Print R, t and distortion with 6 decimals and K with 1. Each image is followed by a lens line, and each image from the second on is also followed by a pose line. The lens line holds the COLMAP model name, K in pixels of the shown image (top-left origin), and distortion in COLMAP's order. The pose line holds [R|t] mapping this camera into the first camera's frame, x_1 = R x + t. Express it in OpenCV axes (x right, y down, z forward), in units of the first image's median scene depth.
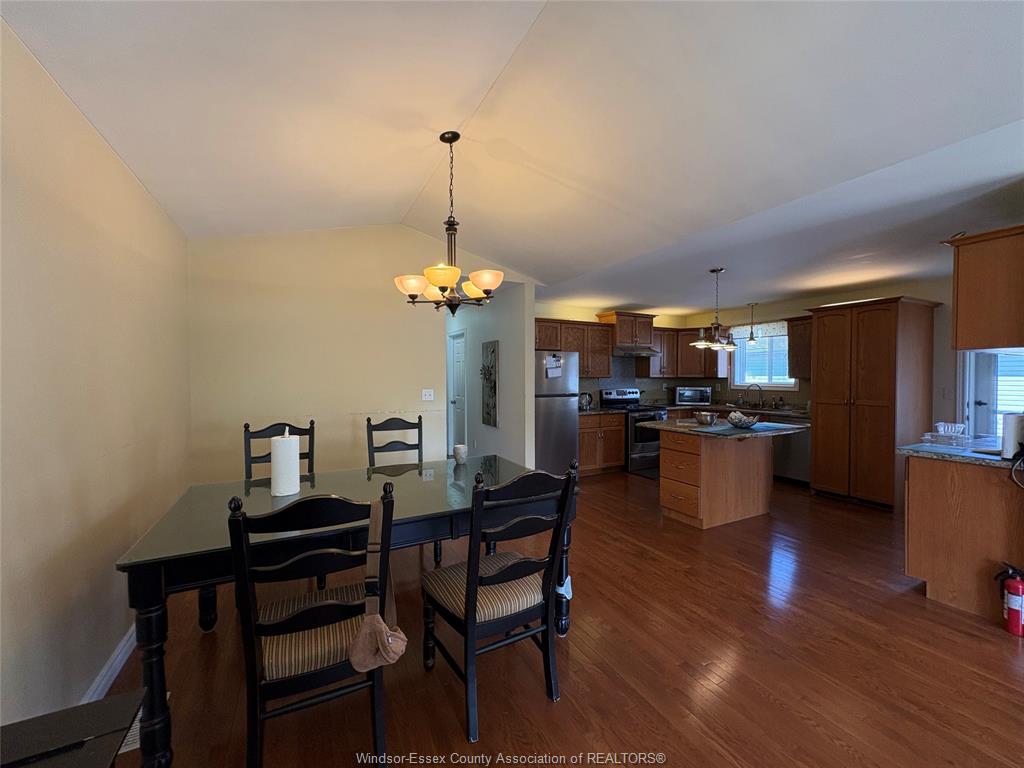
lens RADIAL K [[408.4, 0, 514.4], [0, 408.4, 381.5], [0, 0, 1]] dist [0.001896, -0.000101]
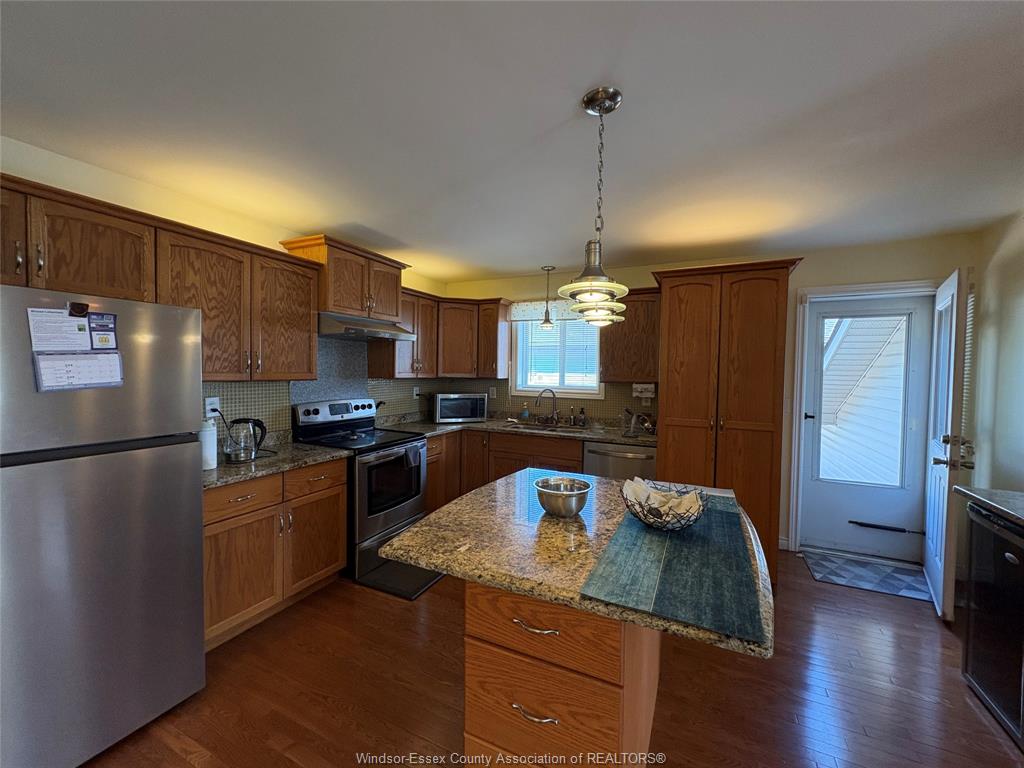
lens RADIAL K [[408.4, 0, 513.2], [0, 408.4, 382.7], [0, 0, 1]] dist [0.001896, -0.000101]
pose [[0.800764, -0.006409, 0.598945, 0.138869], [-0.006357, 0.999796, 0.019197, -0.016865], [-0.598946, -0.019180, 0.800560, 0.496905]]
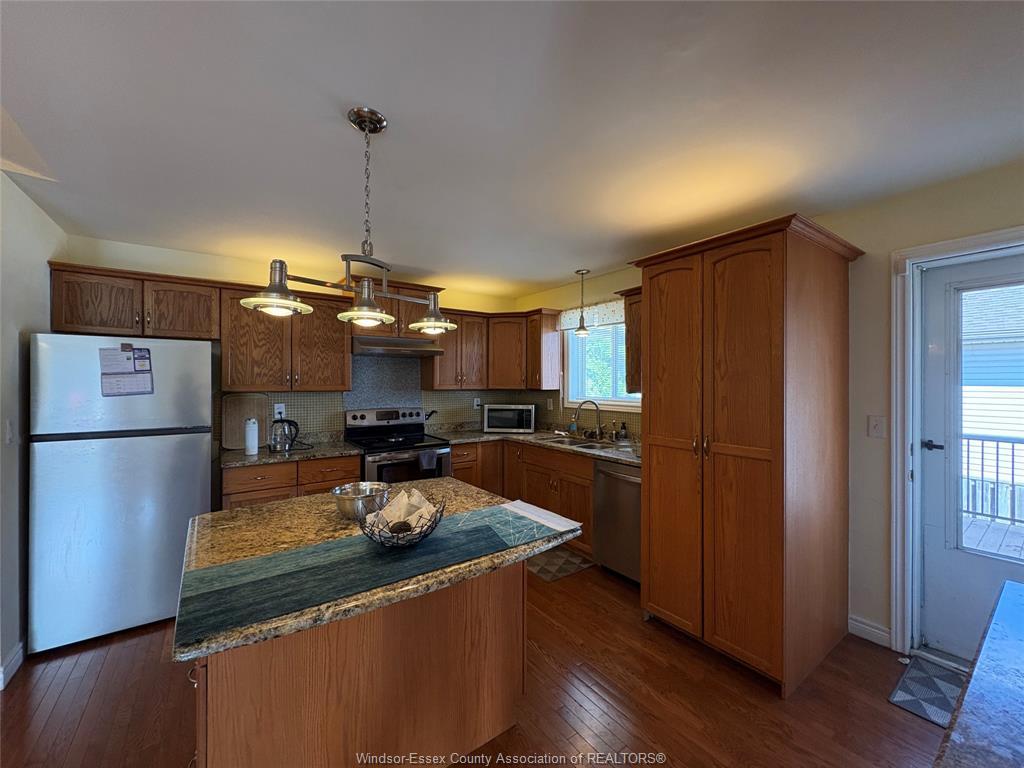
lens RADIAL K [[408.4, 0, 512.2], [0, 408.4, 382.0], [0, 0, 1]] dist [0.001896, -0.000101]
pose [[0.988983, 0.000960, 0.148024, 0.380736], [0.001080, 0.999906, -0.013701, -0.014103], [-0.148023, 0.013709, 0.988889, 0.400030]]
